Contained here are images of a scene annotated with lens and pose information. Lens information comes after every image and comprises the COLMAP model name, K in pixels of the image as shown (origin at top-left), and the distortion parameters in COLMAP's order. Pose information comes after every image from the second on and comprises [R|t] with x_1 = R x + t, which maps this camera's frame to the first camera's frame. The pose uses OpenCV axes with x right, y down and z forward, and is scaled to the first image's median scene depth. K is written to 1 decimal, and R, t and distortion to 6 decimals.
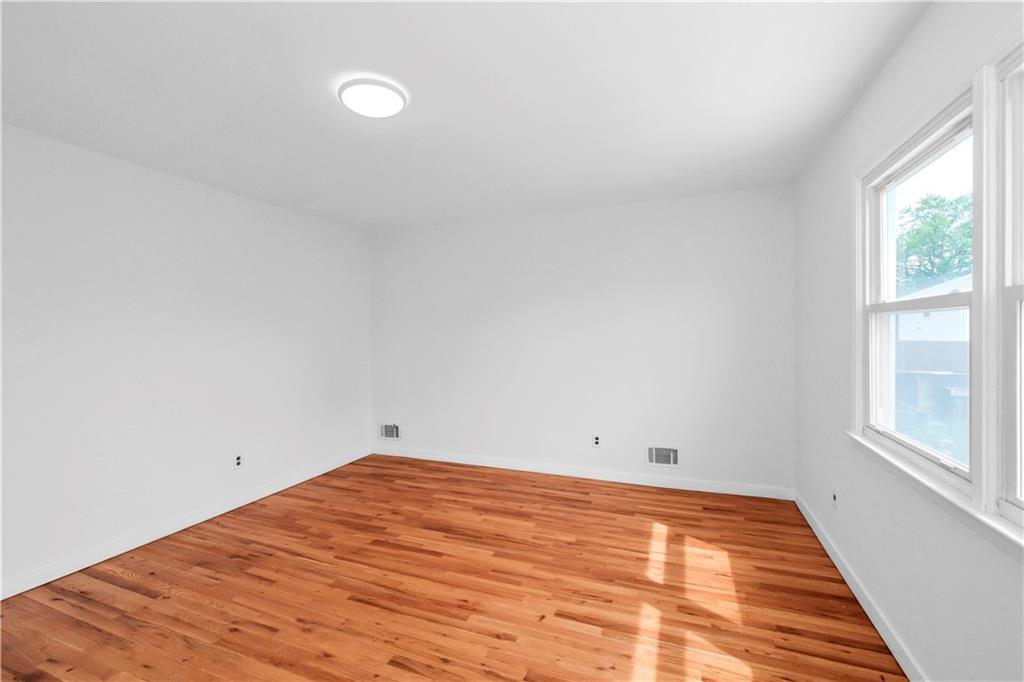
lens RADIAL K [[450.2, 0, 515.7], [0, 450.2, 337.2], [0, 0, 1]] dist [0.000931, -0.000171]
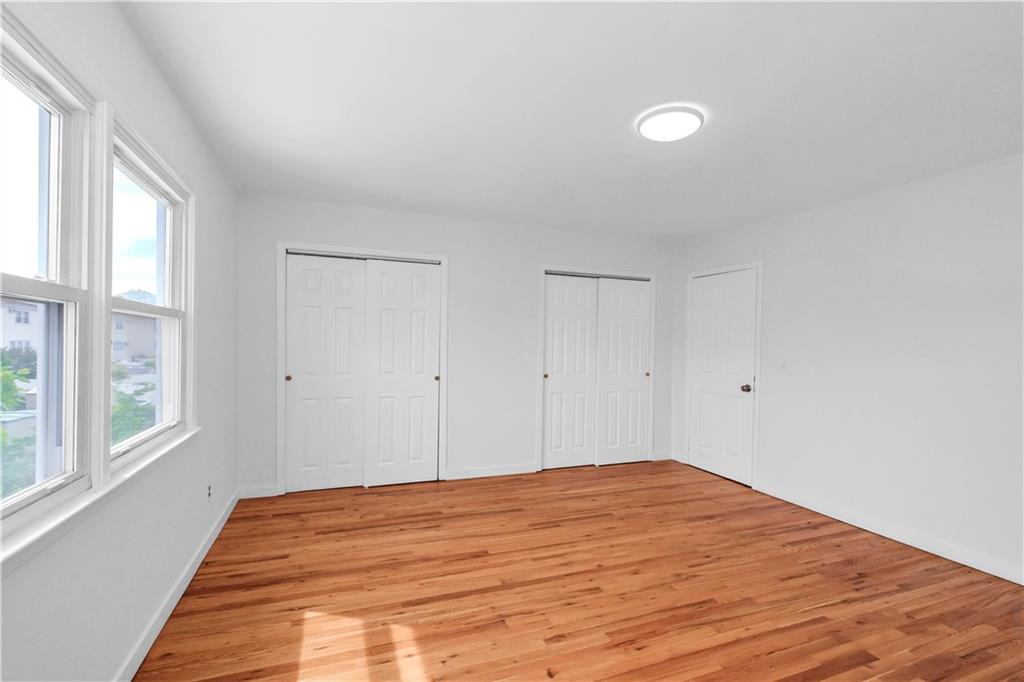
lens RADIAL K [[450.2, 0, 515.7], [0, 450.2, 337.2], [0, 0, 1]] dist [0.000931, -0.000171]
pose [[-0.732038, -0.009939, -0.681191, 0.575842], [-0.016782, 0.999853, 0.003446, 0.020780], [0.681057, 0.013954, -0.732098, 1.350525]]
